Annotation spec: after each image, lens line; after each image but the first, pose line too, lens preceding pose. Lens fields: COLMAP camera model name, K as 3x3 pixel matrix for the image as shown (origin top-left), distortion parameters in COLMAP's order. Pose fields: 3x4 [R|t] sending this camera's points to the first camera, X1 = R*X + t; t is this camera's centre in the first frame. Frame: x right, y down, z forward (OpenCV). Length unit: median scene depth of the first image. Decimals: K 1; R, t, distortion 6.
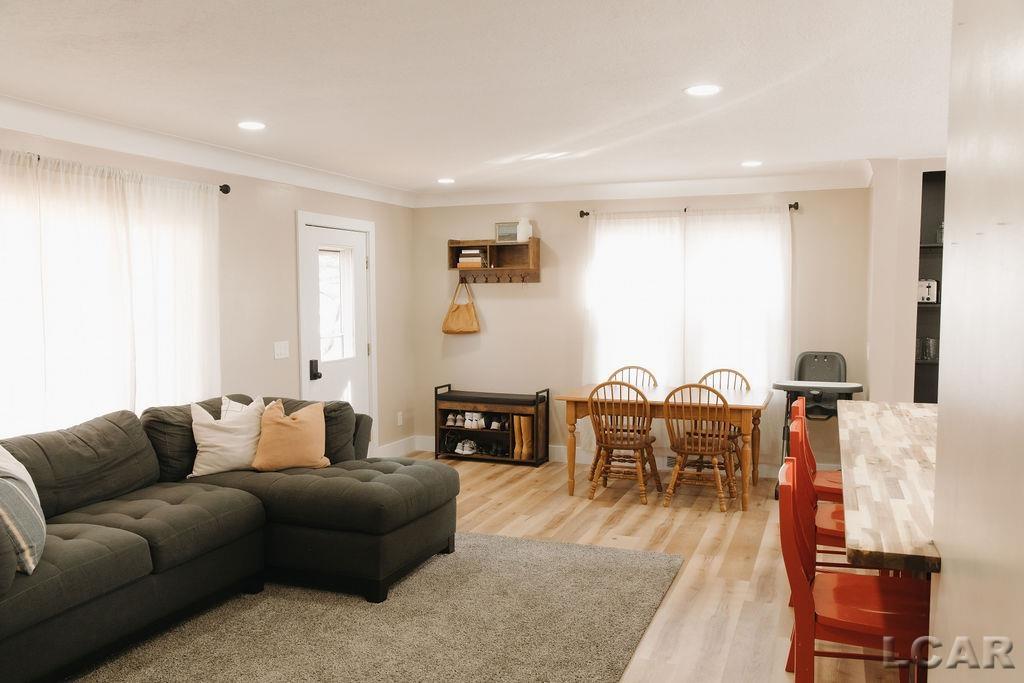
lens RADIAL K [[834.8, 0, 512.0], [0, 834.8, 341.5], [0, 0, 1]] dist [-0.005331, -0.003774]
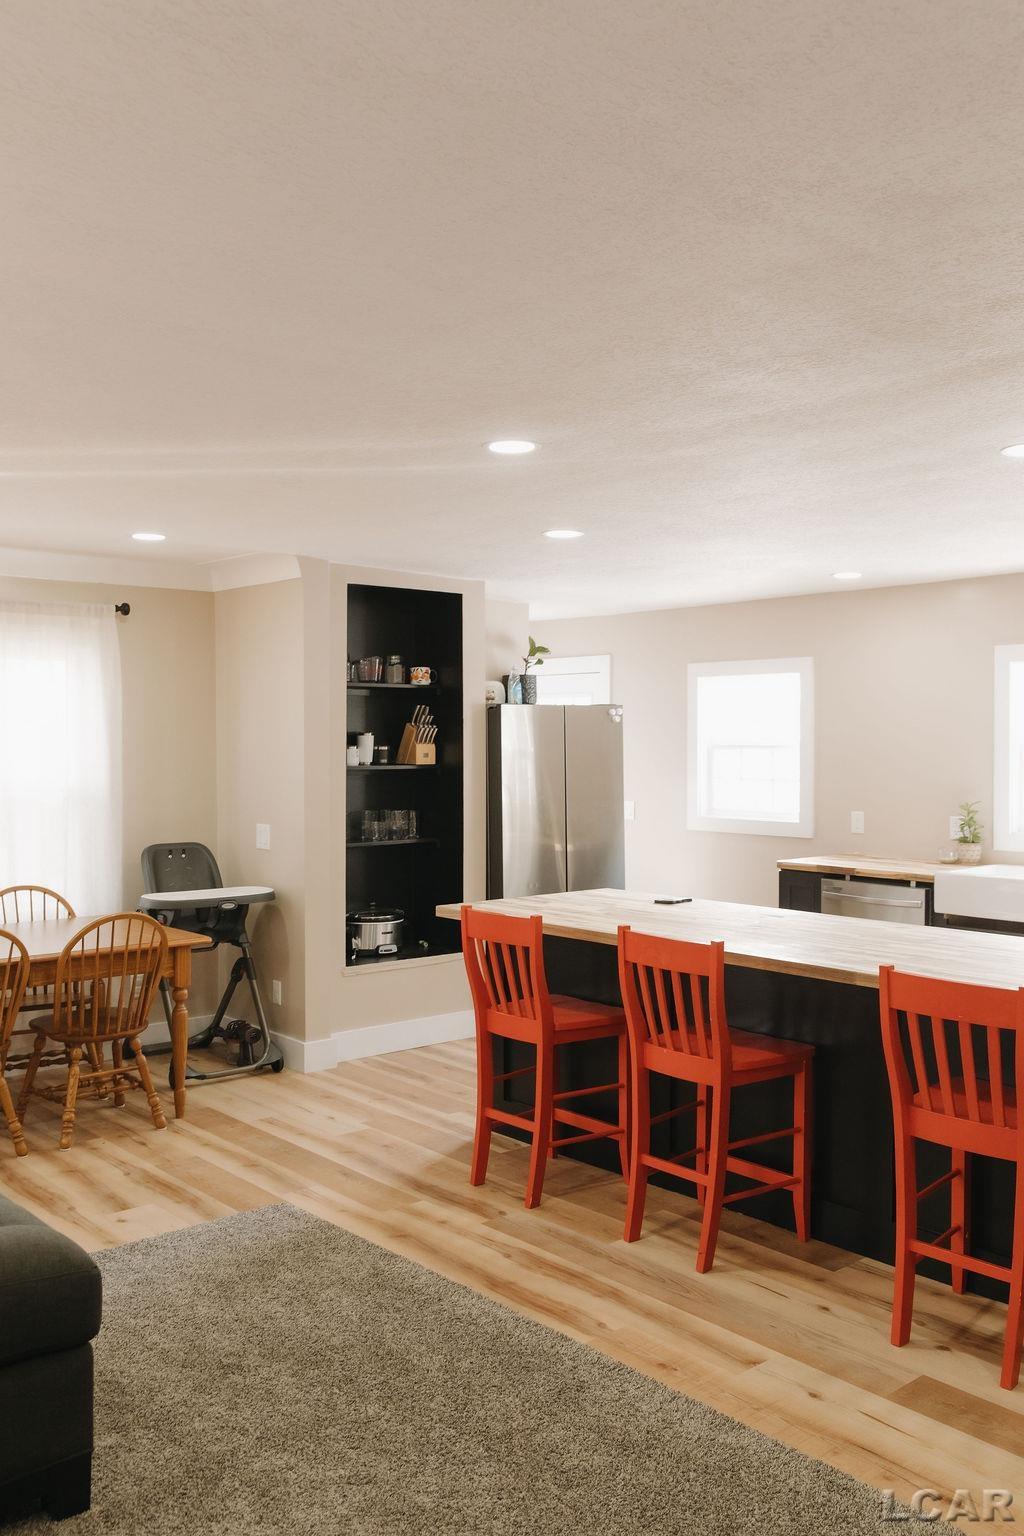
lens RADIAL K [[1315.6, 0, 522.7], [0, 1315.6, 765.7], [0, 0, 1]] dist [-0.003256, 0.007401]
pose [[0.460659, -0.011859, 0.887498, -0.449559], [0.048843, 0.998734, -0.012007, -0.024870], [-0.886233, 0.048879, 0.460655, 0.349062]]
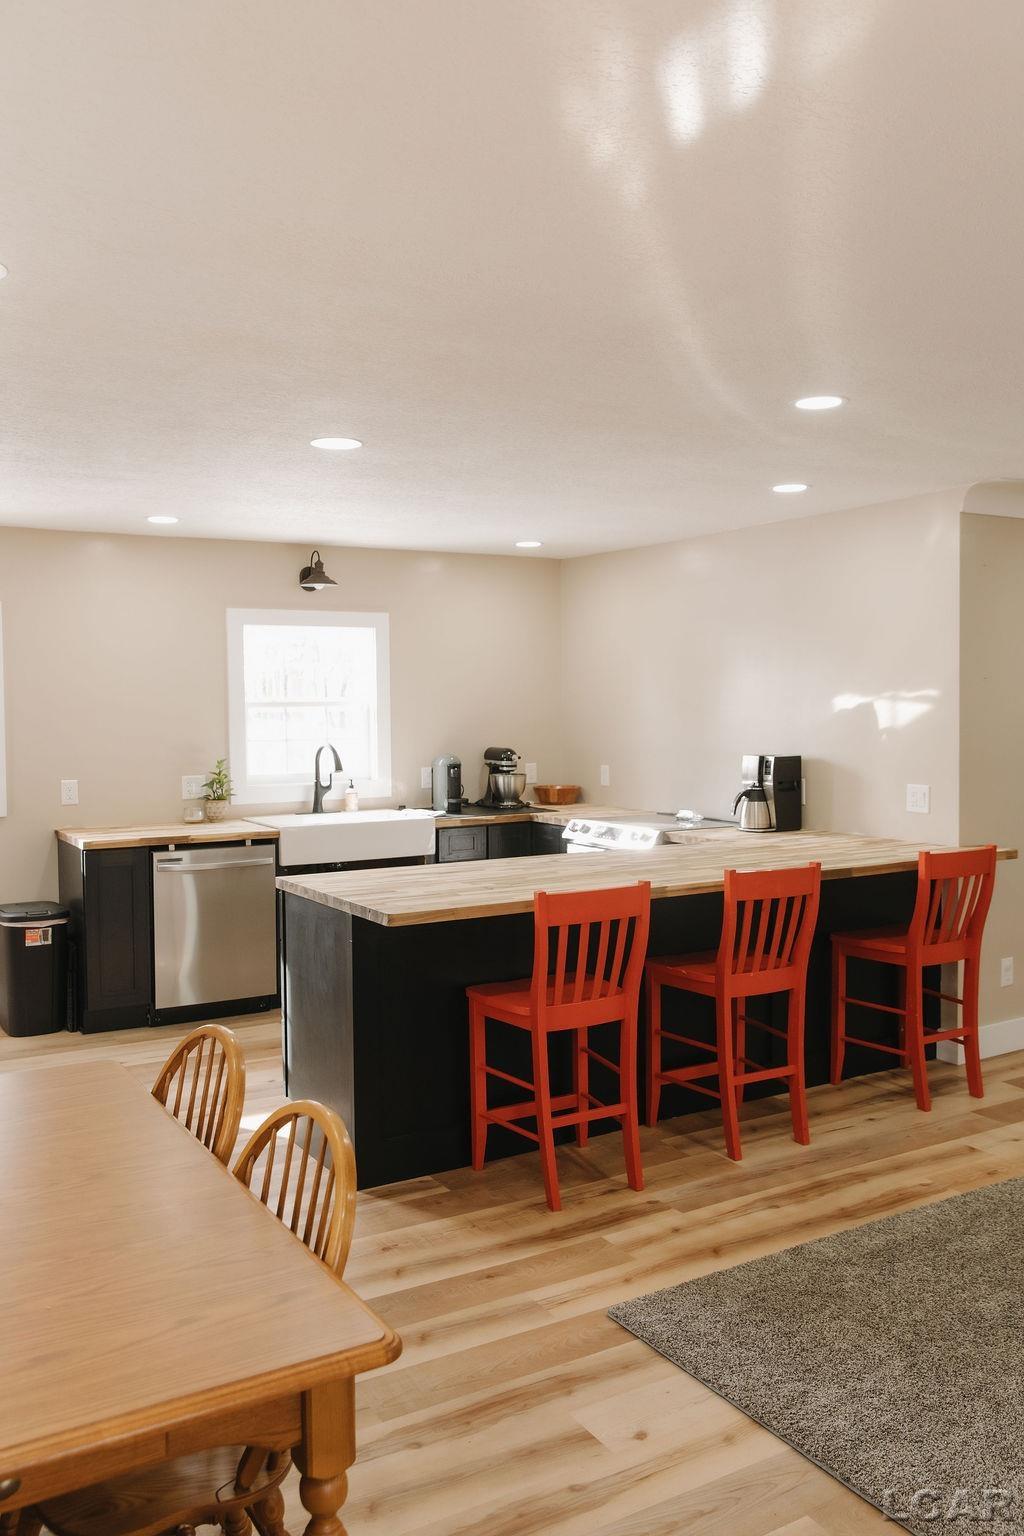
lens RADIAL K [[1252.2, 0, 514.6], [0, 1252.2, 763.9], [0, 0, 1]] dist [-0.005331, -0.003774]
pose [[-0.786155, -0.021736, 0.617647, -0.132796], [0.045413, 0.994648, 0.092806, -0.078045], [-0.616359, 0.101010, -0.780960, 1.282038]]
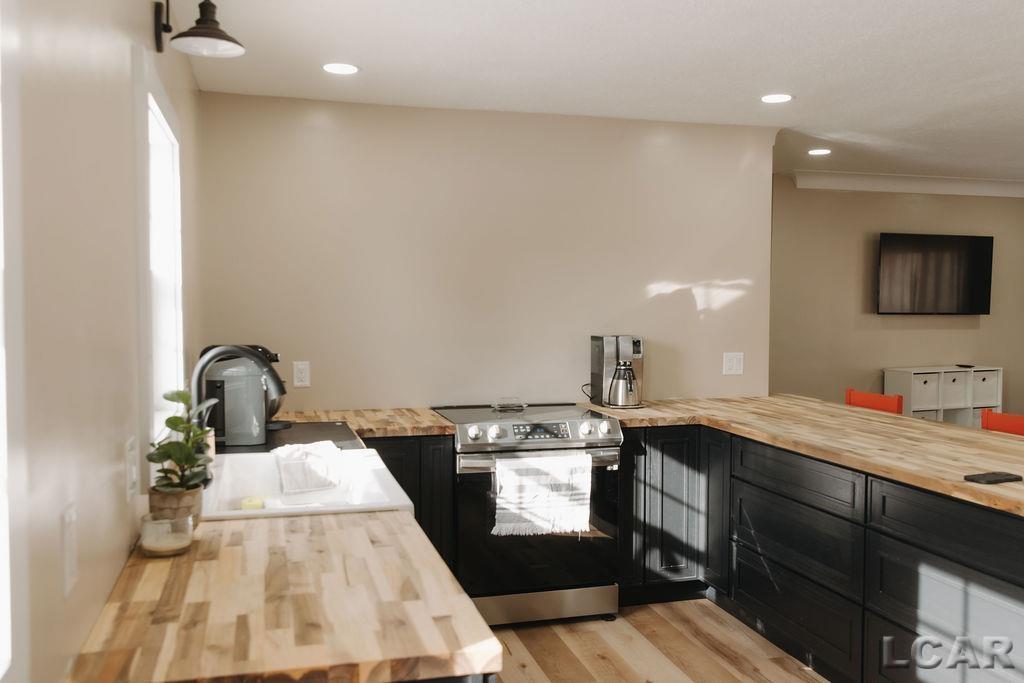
lens RADIAL K [[877.1, 0, 512.0], [0, 877.1, 341.5], [0, 0, 1]] dist [-0.003256, 0.007401]
pose [[-0.804768, 0.029799, -0.592841, 0.906641], [-0.035443, 0.994545, 0.098103, -0.047394], [0.592531, 0.099962, -0.799322, 0.902822]]
